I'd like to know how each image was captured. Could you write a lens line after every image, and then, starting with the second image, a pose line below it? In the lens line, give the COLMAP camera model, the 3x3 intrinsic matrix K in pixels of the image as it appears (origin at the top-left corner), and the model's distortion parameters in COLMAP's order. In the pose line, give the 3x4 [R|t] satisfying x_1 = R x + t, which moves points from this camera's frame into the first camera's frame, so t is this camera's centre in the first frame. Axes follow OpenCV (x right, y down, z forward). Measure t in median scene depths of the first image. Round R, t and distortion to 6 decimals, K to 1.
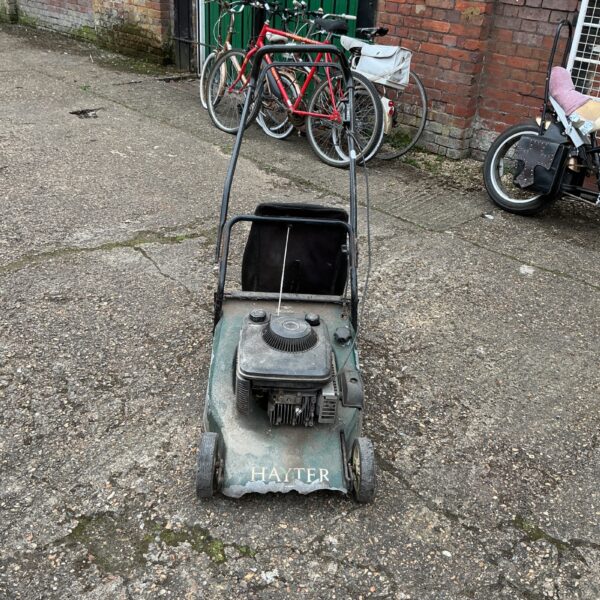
lens RADIAL K [[655.2, 0, 301.1], [0, 655.2, 303.1], [0, 0, 1]] dist [0.119004, -0.260462]
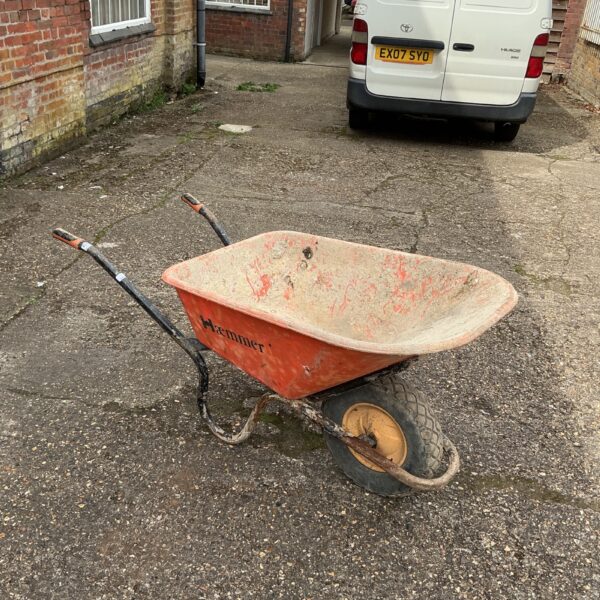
lens RADIAL K [[655.2, 0, 301.1], [0, 655.2, 303.1], [0, 0, 1]] dist [0.119004, -0.260462]
pose [[-0.588725, -0.456553, 0.667055, -0.619641], [0.297425, 0.644982, 0.703944, -0.662495], [-0.751626, 0.612828, -0.243926, 1.088167]]
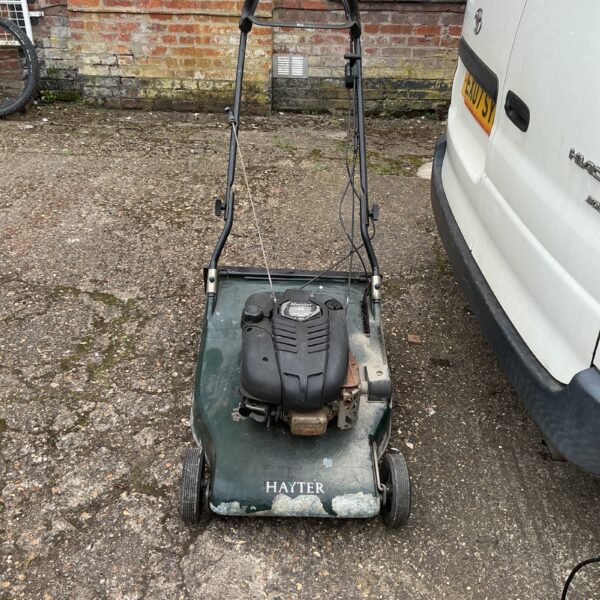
lens RADIAL K [[655.2, 0, 301.1], [0, 655.2, 303.1], [0, 0, 1]] dist [0.119004, -0.260462]
pose [[0.692299, -0.424323, 0.583671, 0.156319], [0.359734, 0.904111, 0.230595, 0.232654], [-0.625551, 0.050326, 0.778559, -0.369633]]
